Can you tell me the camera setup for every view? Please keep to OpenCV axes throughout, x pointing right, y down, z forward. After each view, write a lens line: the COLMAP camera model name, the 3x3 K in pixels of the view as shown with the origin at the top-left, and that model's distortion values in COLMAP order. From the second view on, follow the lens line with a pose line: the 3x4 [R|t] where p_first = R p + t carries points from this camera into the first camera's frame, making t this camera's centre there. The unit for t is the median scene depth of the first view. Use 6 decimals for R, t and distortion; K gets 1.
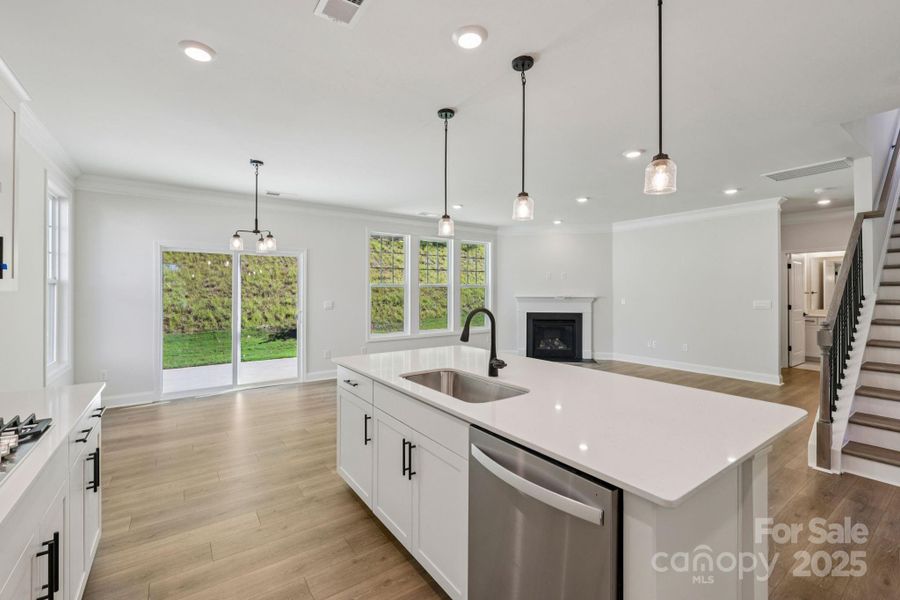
lens RADIAL K [[388.8, 0, 444.5], [0, 388.8, 290.1], [0, 0, 1]] dist [-0.001353, -0.000186]
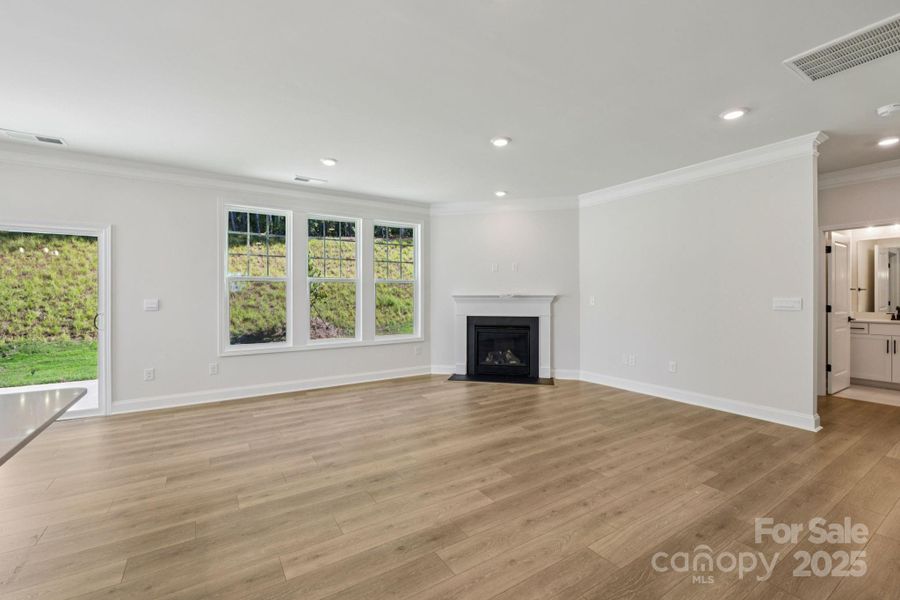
lens RADIAL K [[385.1, 0, 447.6], [0, 385.1, 296.3], [0, 0, 1]] dist [-0.000147, -0.000193]
pose [[0.999137, -0.001300, -0.041527, 0.211071], [0.001547, 0.999981, 0.005910, 0.015027], [0.041519, -0.005969, 0.999120, 0.253487]]
